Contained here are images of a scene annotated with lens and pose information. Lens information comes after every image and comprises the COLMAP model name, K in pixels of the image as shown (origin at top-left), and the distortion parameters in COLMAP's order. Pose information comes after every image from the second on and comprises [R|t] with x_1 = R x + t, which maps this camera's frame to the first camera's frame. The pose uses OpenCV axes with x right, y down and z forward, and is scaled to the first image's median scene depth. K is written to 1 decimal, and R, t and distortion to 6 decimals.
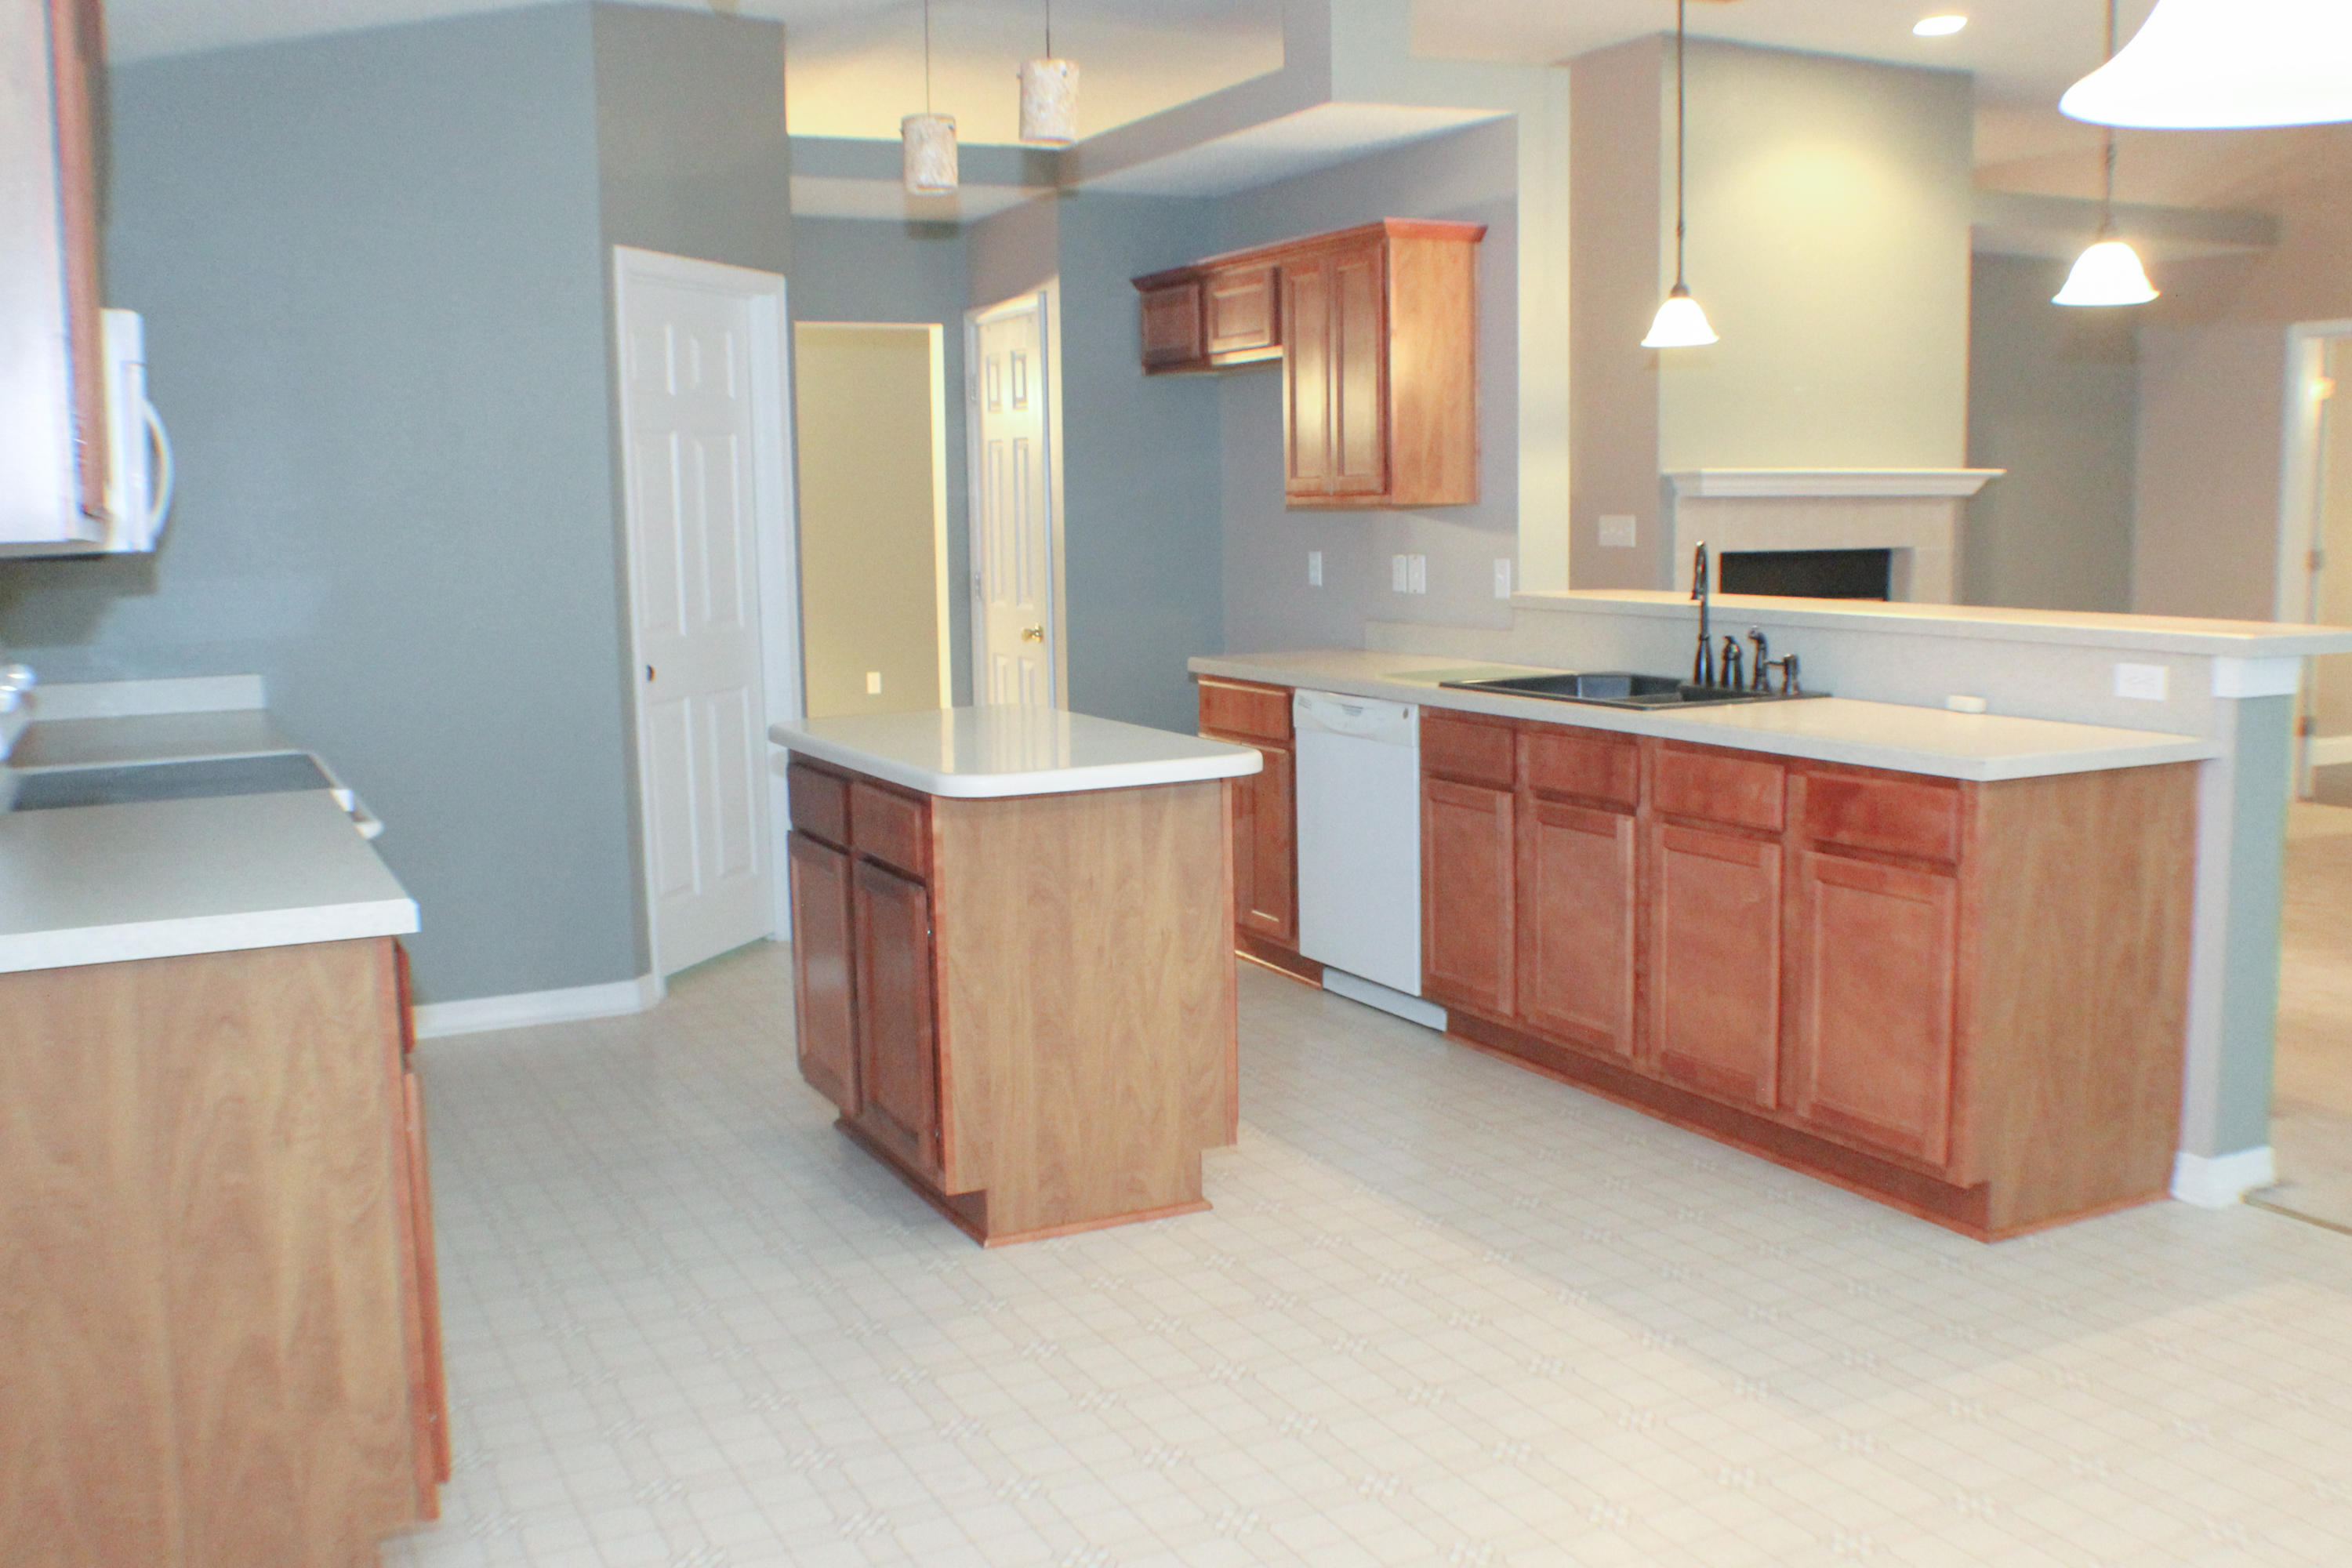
lens RADIAL K [[2179.0, 0, 1183.6], [0, 2179.0, 762.2], [0, 0, 1]] dist [-0.049225, 0.000000]
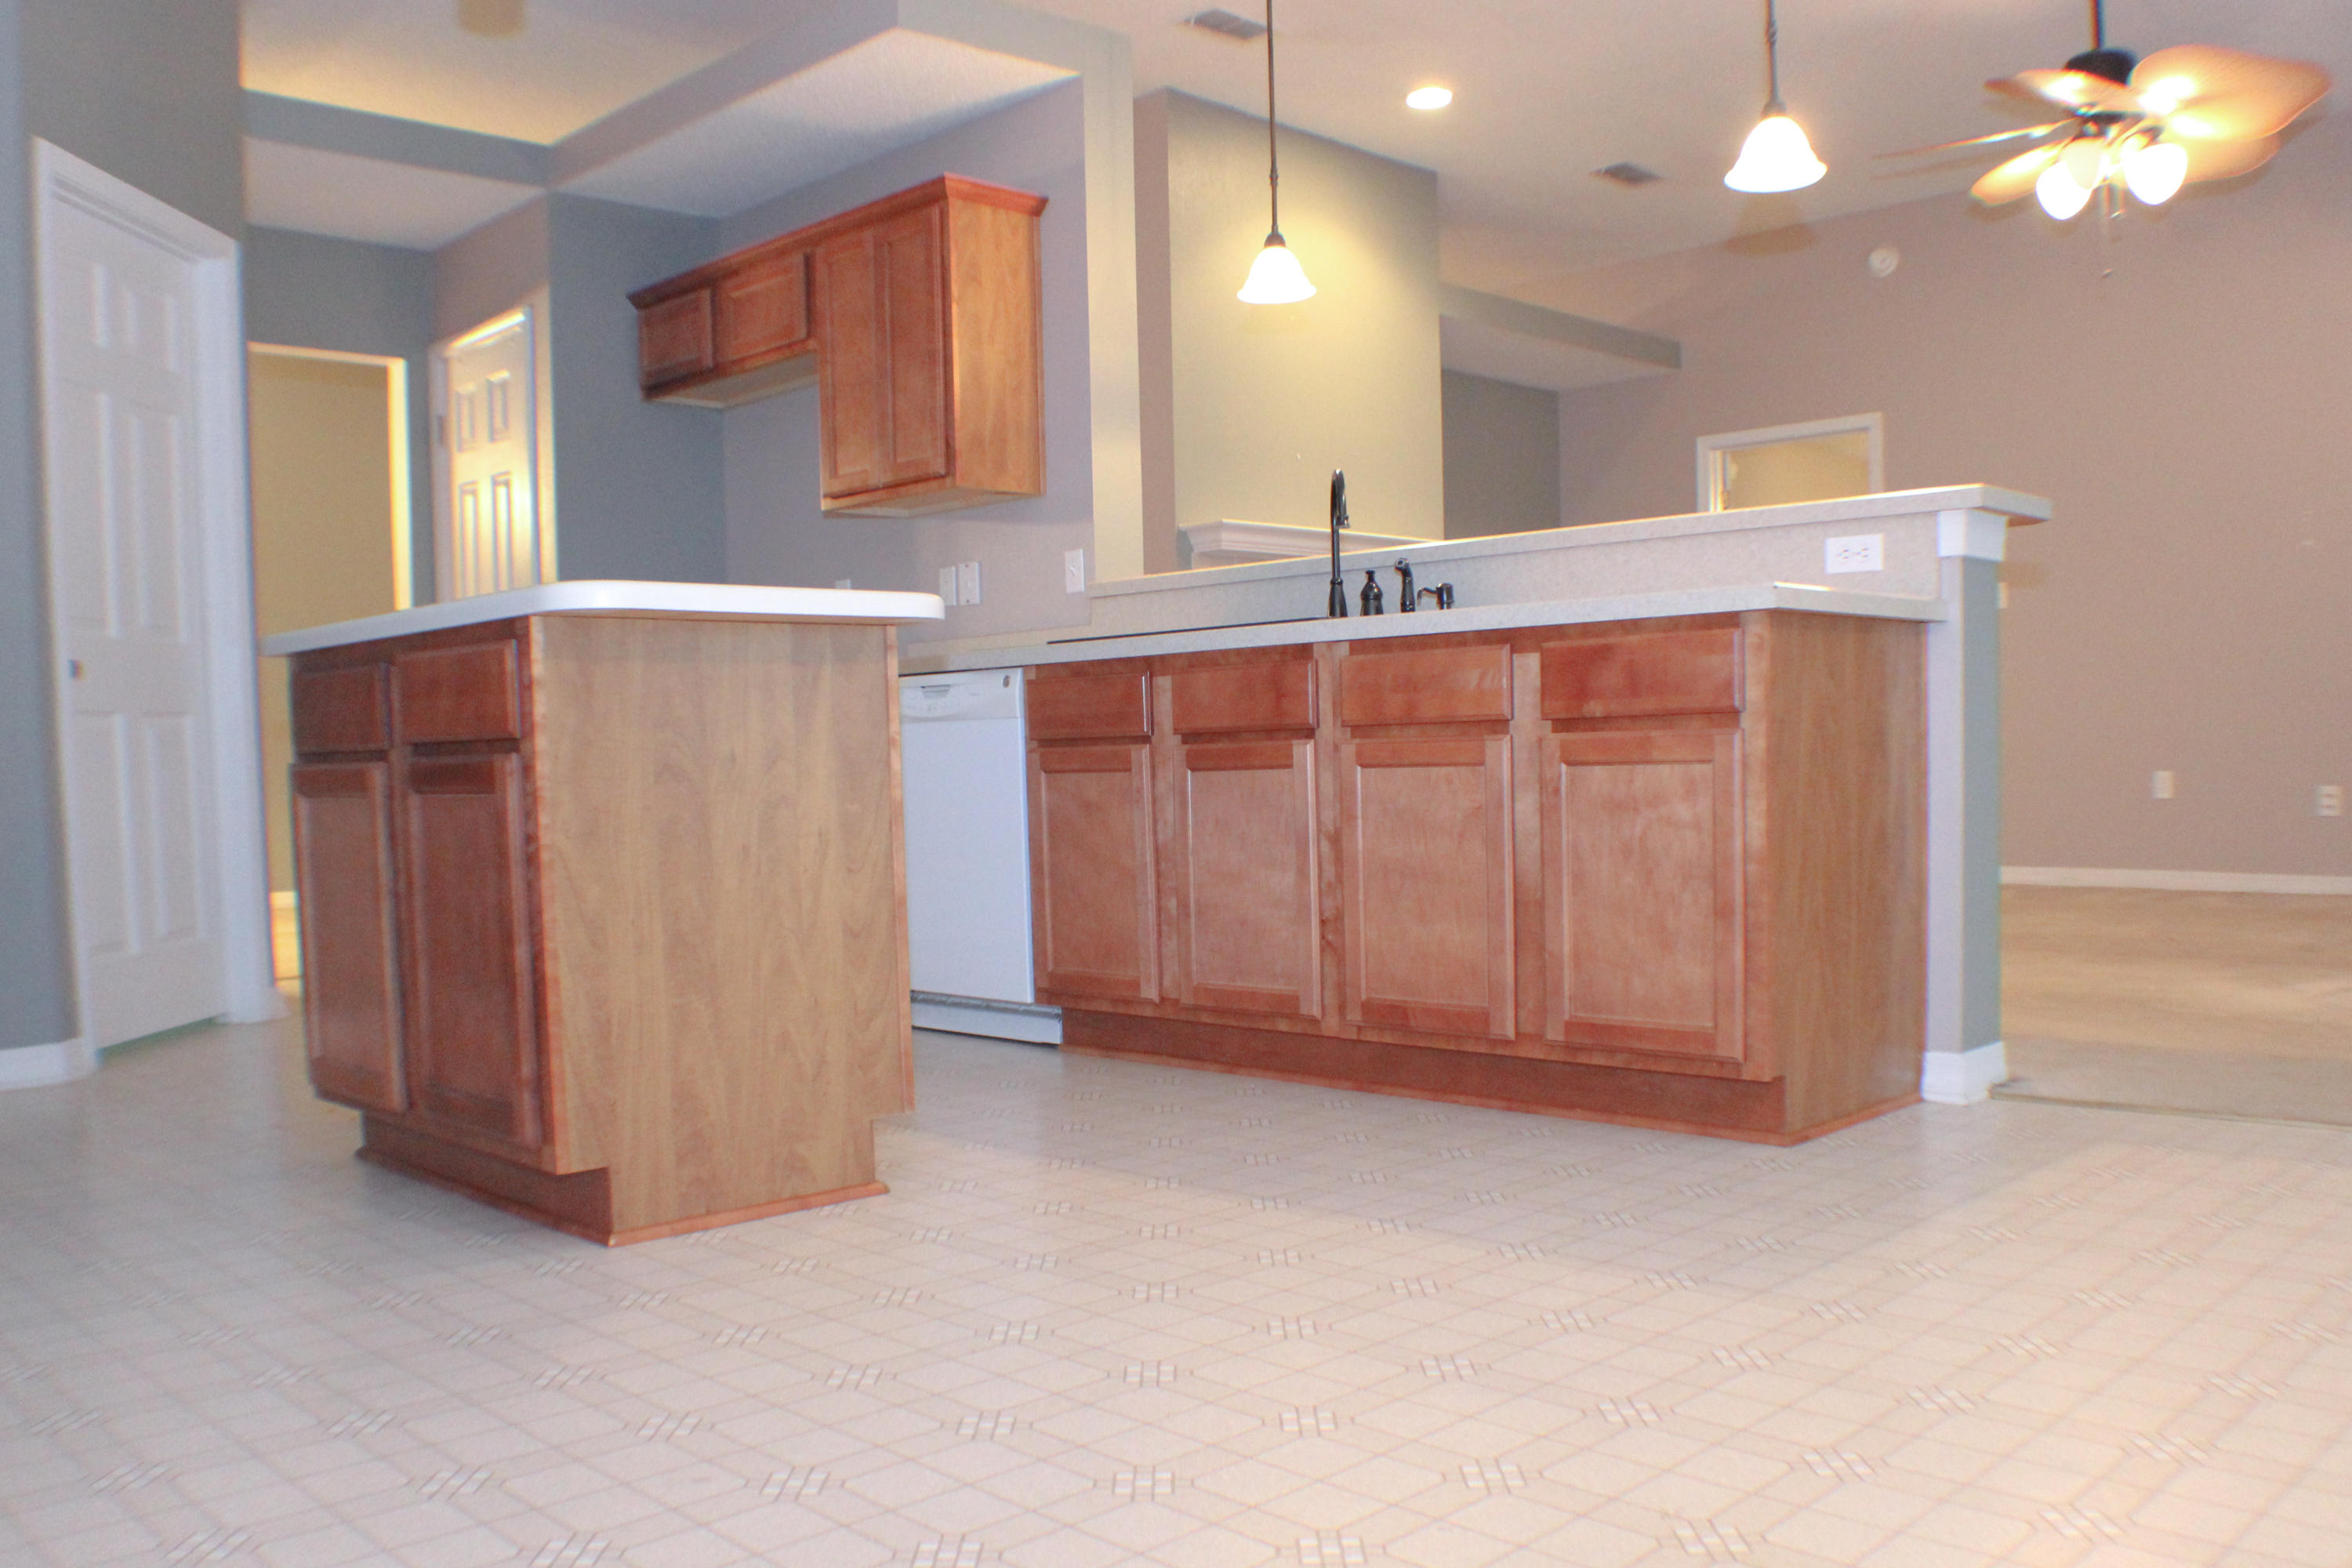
lens RADIAL K [[2007.7, 0, 1177.0], [0, 2007.7, 853.4], [0, 0, 1]] dist [-0.106575, 0.018669]
pose [[0.954511, -0.025584, 0.297076, -0.085705], [0.047140, 0.996730, -0.065623, 0.117706], [-0.294426, 0.076642, 0.952596, 0.236223]]
